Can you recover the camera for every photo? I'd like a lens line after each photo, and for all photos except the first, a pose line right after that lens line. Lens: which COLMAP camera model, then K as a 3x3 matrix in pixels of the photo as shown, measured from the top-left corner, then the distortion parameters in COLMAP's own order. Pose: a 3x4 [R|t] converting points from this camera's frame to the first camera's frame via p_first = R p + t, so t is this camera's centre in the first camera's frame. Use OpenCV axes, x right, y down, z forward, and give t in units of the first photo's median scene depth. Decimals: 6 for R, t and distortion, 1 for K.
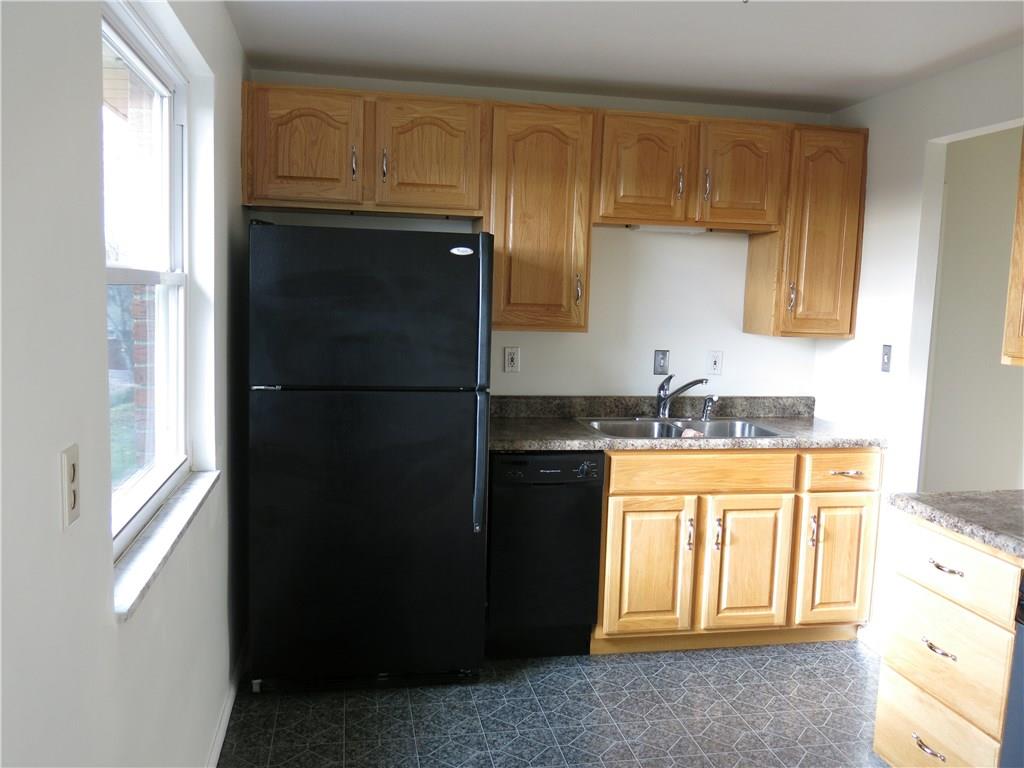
lens RADIAL K [[841.7, 0, 512.0], [0, 841.7, 384.0], [0, 0, 1]] dist [-0.013501, -0.007666]
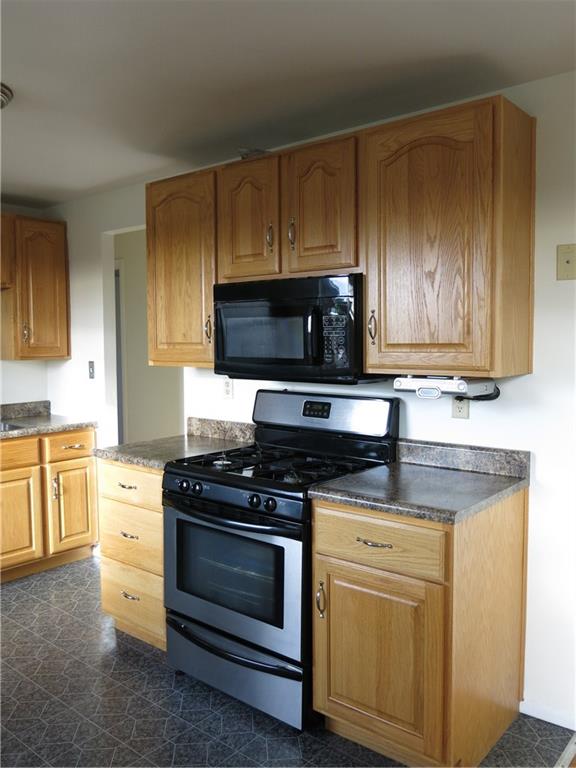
lens RADIAL K [[631.3, 0, 288.0], [0, 631.3, 384.0], [0, 0, 1]] dist [-0.013501, -0.007666]
pose [[0.771893, -0.079020, 0.630823, -0.012268], [0.098705, 0.995109, 0.003875, 0.026925], [-0.628044, 0.059275, 0.775917, -0.135019]]
